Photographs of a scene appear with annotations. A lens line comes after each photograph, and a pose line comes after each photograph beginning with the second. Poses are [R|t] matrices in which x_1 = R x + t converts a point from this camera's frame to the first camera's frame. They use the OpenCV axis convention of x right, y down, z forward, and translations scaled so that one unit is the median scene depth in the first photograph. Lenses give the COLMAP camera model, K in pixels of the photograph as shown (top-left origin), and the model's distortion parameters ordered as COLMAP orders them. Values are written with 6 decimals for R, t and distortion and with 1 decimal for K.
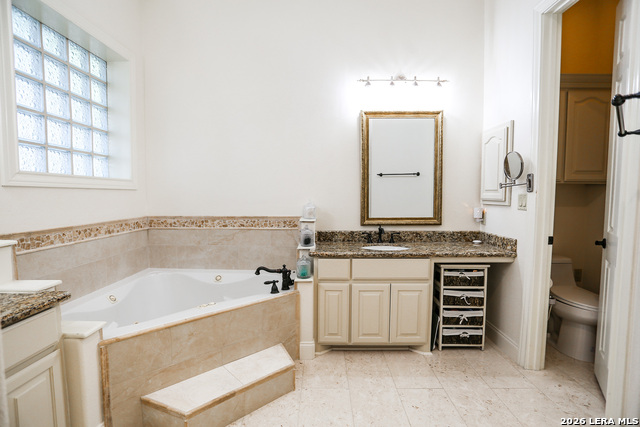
lens RADIAL K [[318.3, 0, 319.7], [0, 318.3, 216.0], [0, 0, 1]] dist [-0.077555, 0.035619]
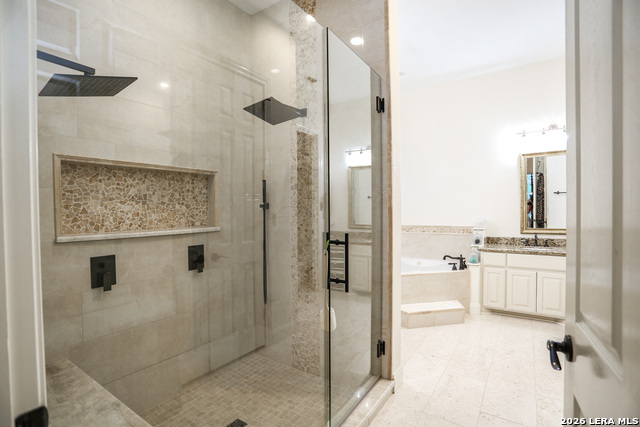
lens RADIAL K [[318.3, 0, 319.7], [0, 318.3, 216.0], [0, 0, 1]] dist [-0.077555, 0.035619]
pose [[0.840432, 0.002221, -0.541912, 0.152419], [-0.026946, 0.998926, -0.037695, 0.033558], [0.541246, 0.046282, 0.839589, -0.774171]]
